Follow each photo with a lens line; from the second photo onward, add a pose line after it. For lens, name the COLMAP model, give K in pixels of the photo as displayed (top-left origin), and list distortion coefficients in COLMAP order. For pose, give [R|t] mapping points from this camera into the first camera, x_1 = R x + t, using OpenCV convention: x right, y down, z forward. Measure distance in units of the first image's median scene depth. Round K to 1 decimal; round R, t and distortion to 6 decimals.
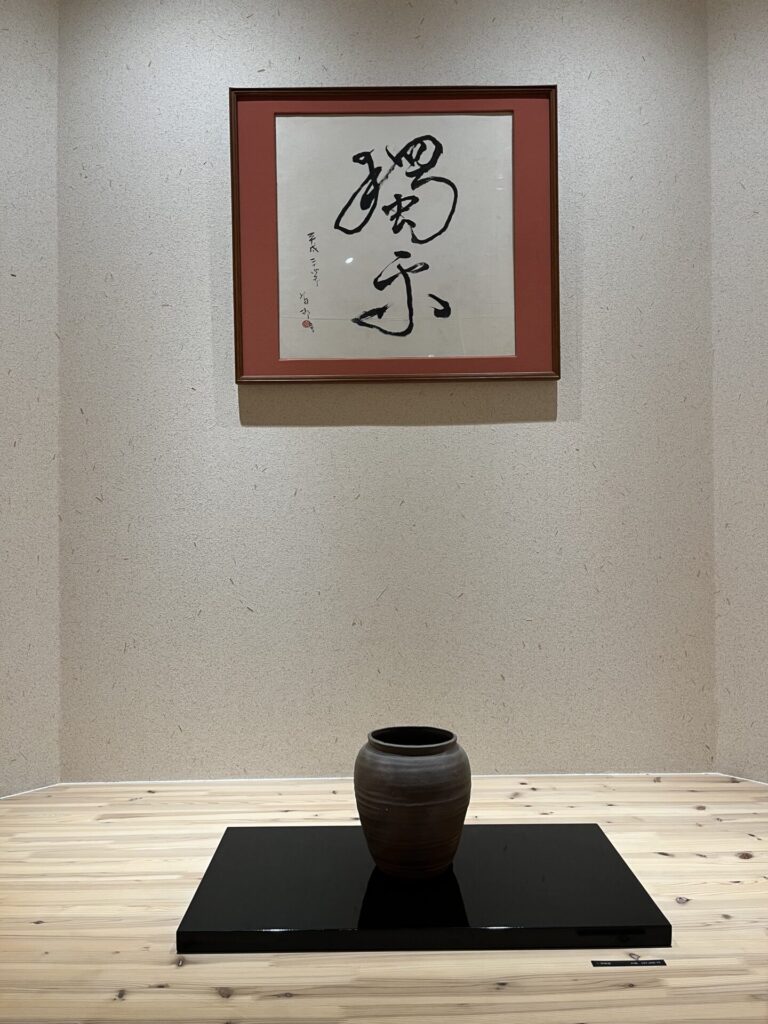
lens RADIAL K [[769.3, 0, 384.0], [0, 769.3, 512.0], [0, 0, 1]] dist [0.078529, -0.110210]
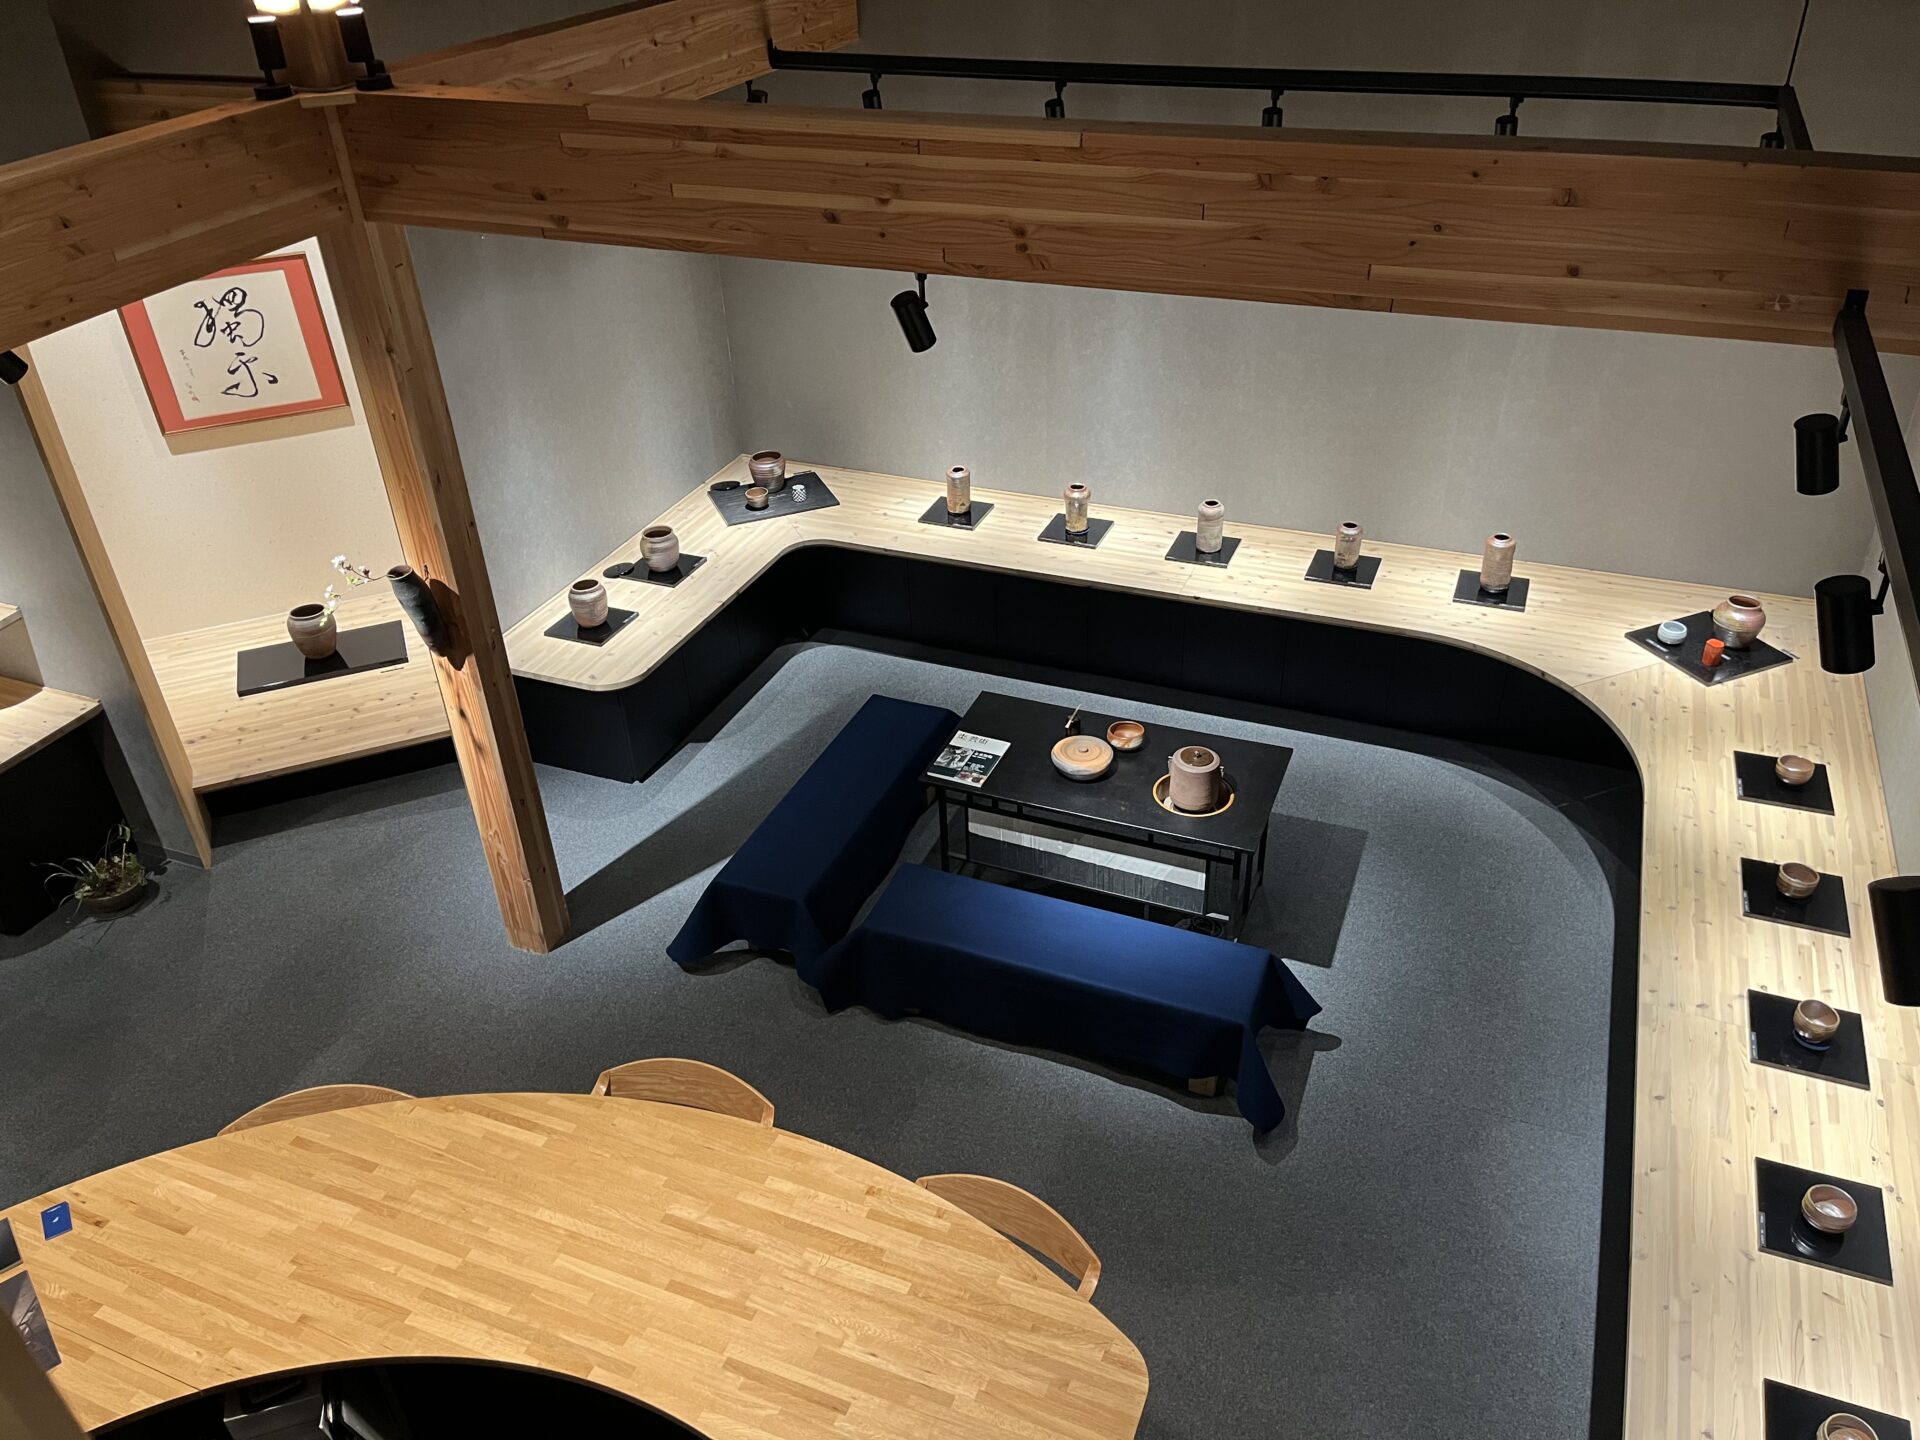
lens RADIAL K [[1442.5, 0, 962.5], [0, 1442.5, 738.5], [0, 0, 1]] dist [0.078529, -0.110210]
pose [[0.929722, -0.220354, 0.295061, 0.388407], [0.017850, 0.827249, 0.561552, -1.483139], [-0.367829, -0.516821, 0.773045, -2.738075]]
